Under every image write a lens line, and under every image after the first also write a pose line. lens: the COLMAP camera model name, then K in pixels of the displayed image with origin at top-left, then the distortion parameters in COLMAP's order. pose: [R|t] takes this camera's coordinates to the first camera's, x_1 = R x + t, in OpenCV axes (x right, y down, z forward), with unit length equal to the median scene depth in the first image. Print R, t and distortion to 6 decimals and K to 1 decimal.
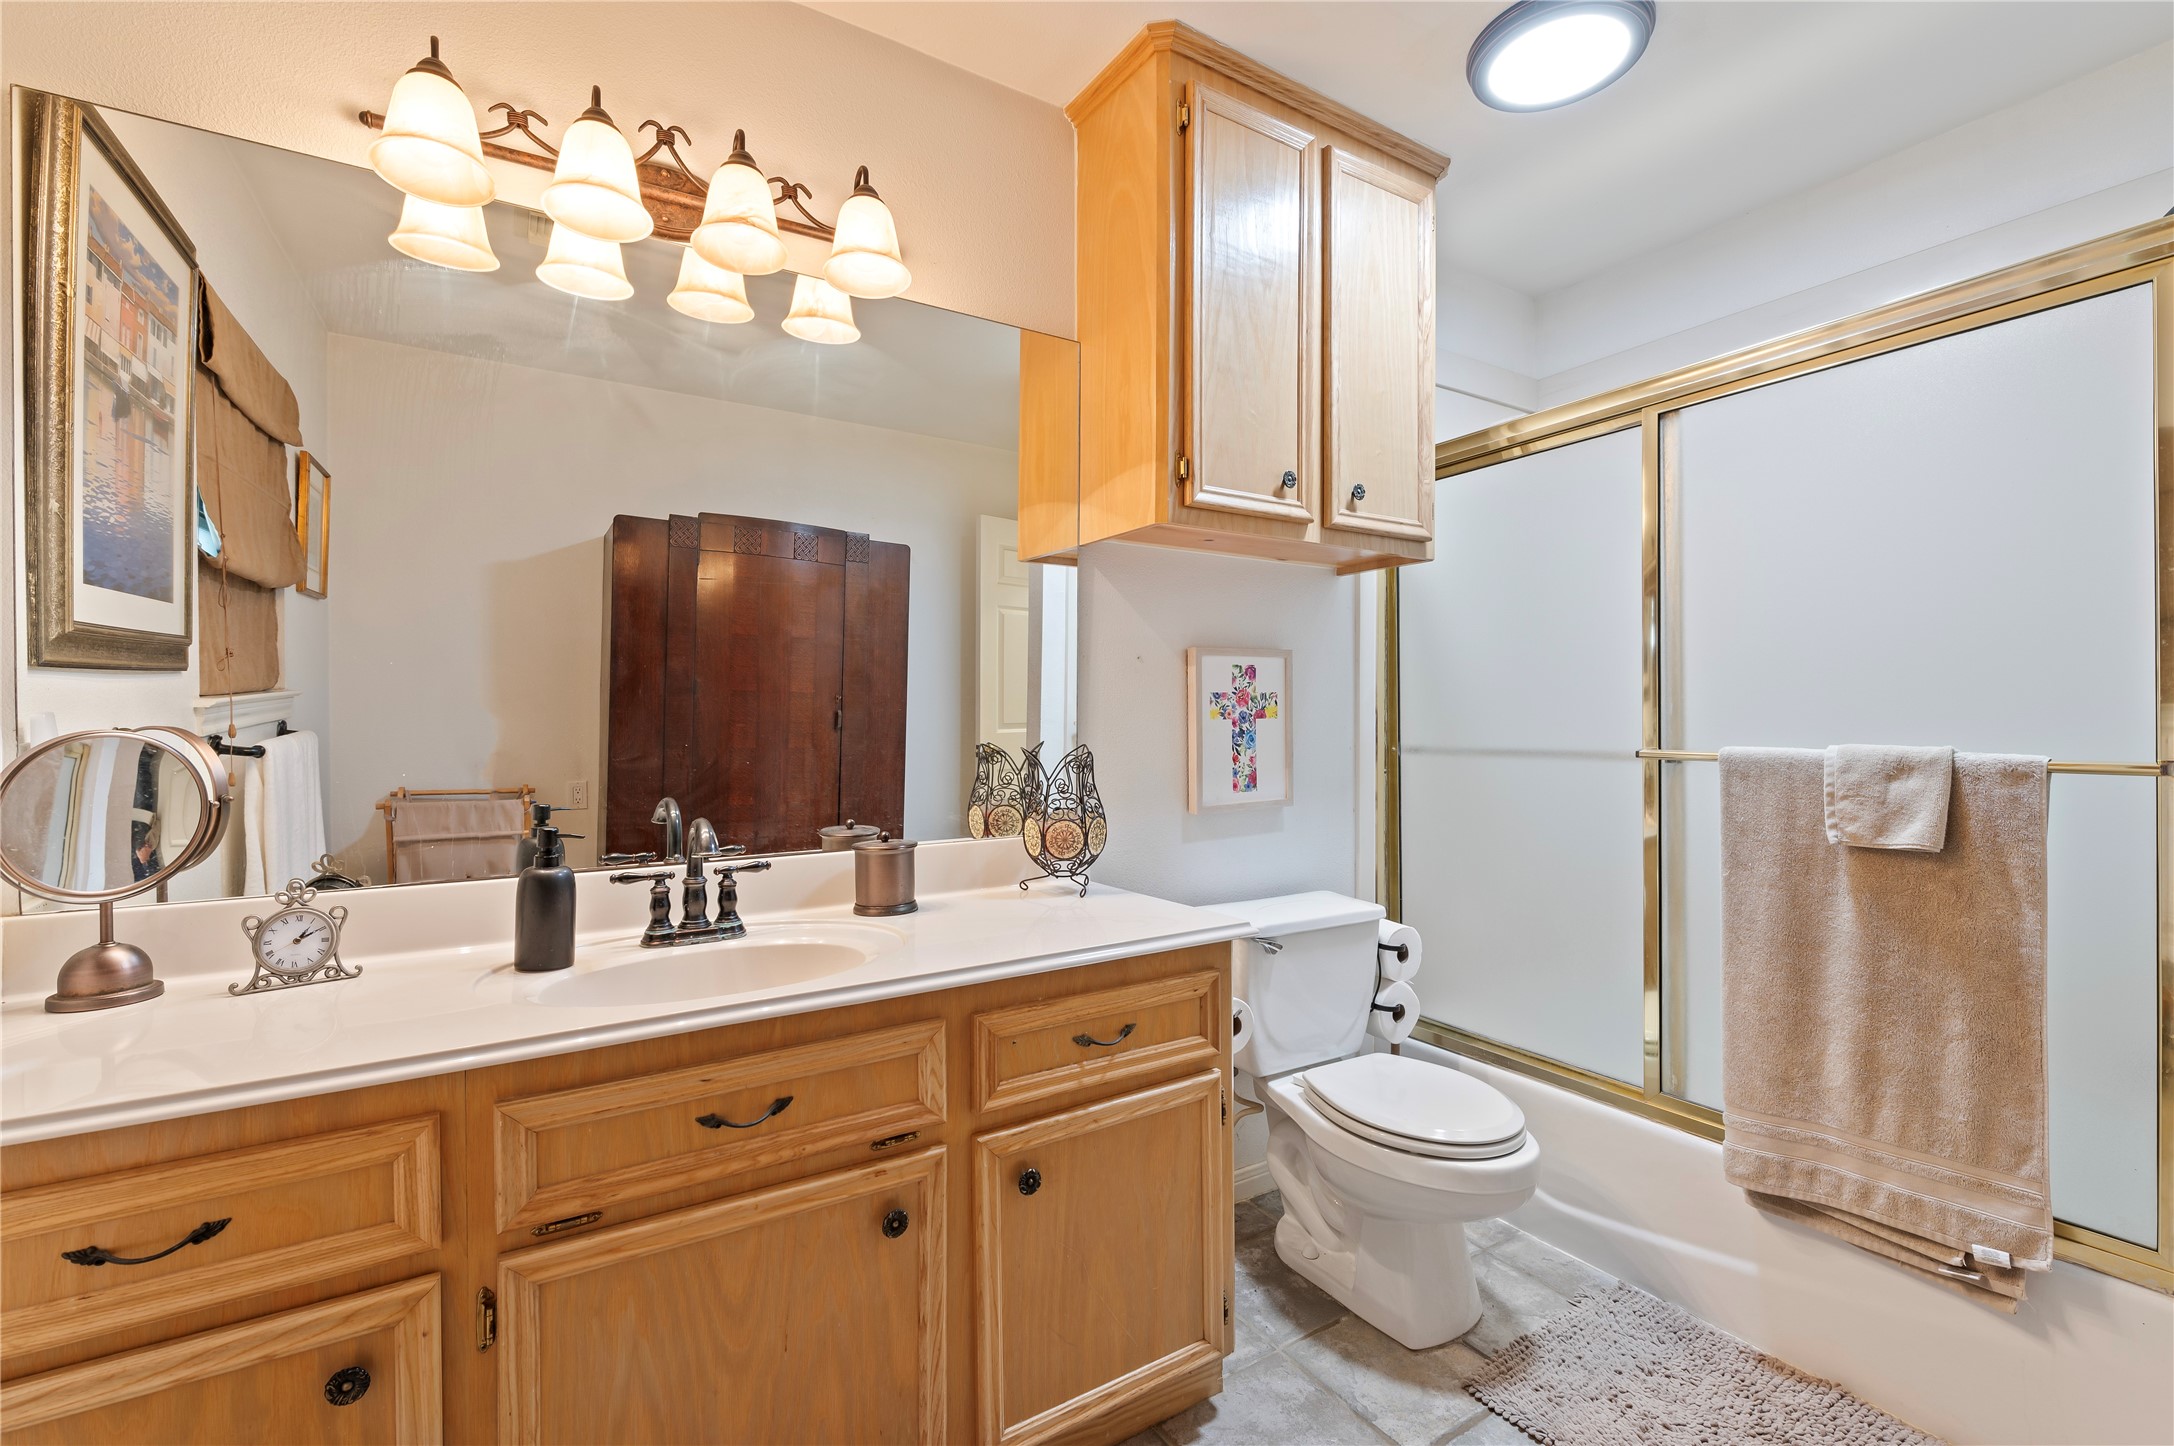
lens RADIAL K [[930.1, 0, 1059.7], [0, 930.1, 712.2], [0, 0, 1]] dist [-0.016379, 0.000098]
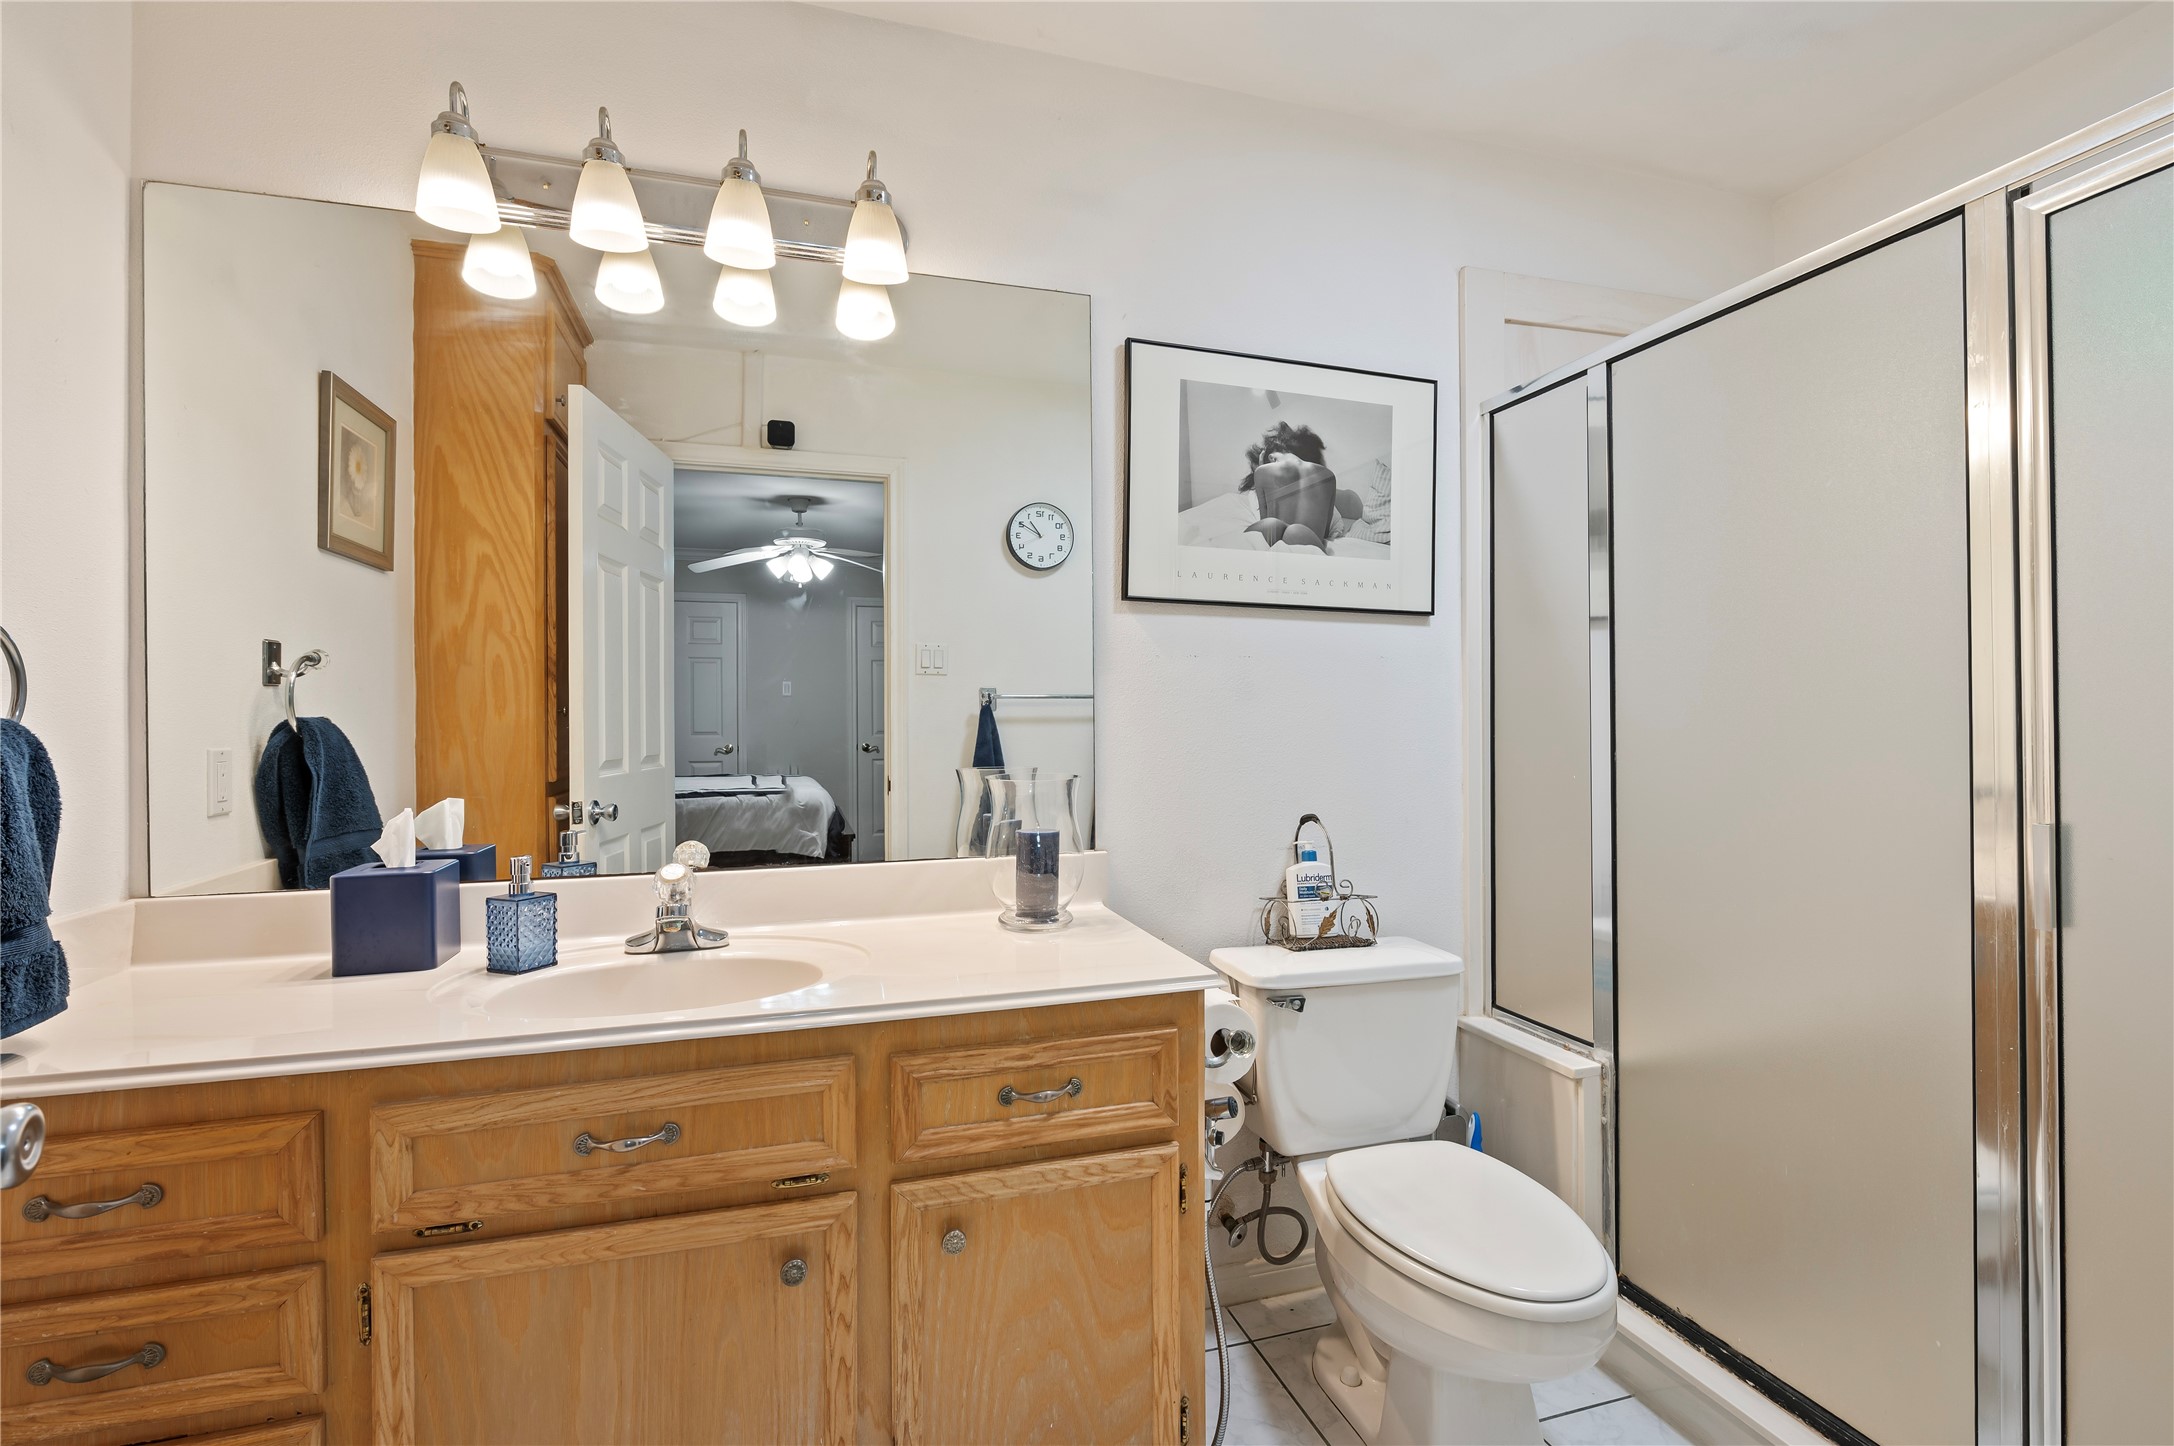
lens RADIAL K [[909.2, 0, 1087.0], [0, 909.2, 723.0], [0, 0, 1]] dist [-0.024561, 0.000043]
pose [[0.964732, -0.004098, -0.263203, 0.314184], [0.006371, 0.999949, 0.007783, -0.004949], [0.263158, -0.009185, 0.964709, 0.188476]]
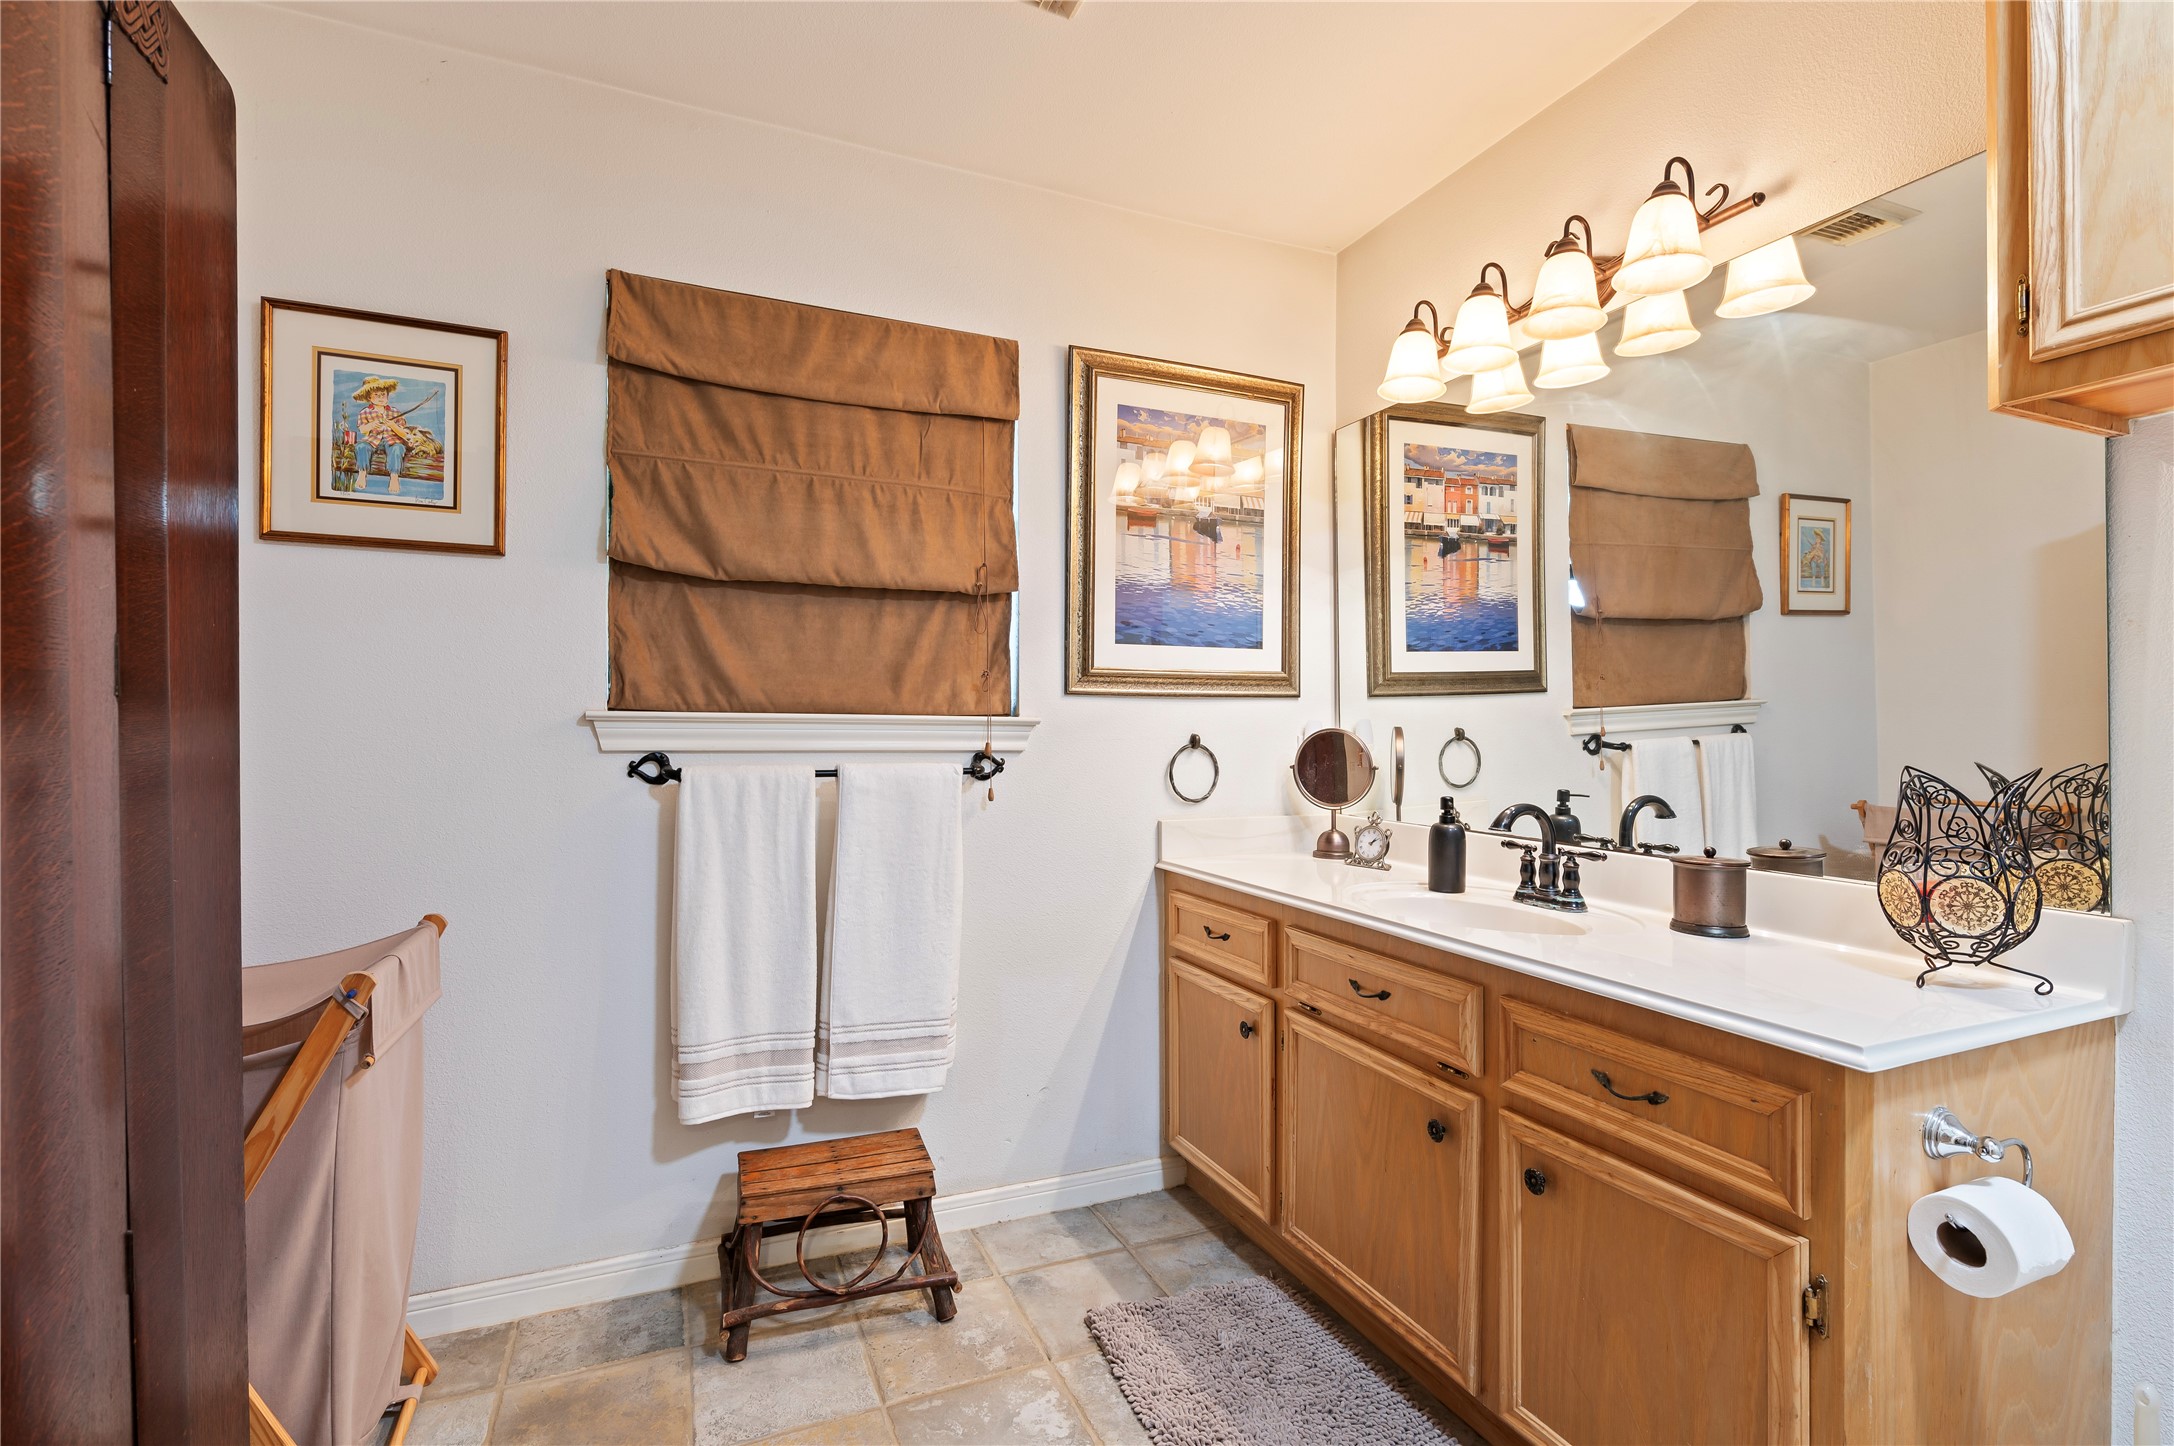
lens RADIAL K [[909.2, 0, 1087.0], [0, 909.2, 723.0], [0, 0, 1]] dist [-0.024561, 0.000043]
pose [[-0.123797, 0.000607, -0.992307, 0.963991], [0.004120, 0.999992, 0.000097, 0.004447], [0.992299, -0.004076, -0.123798, 0.614932]]
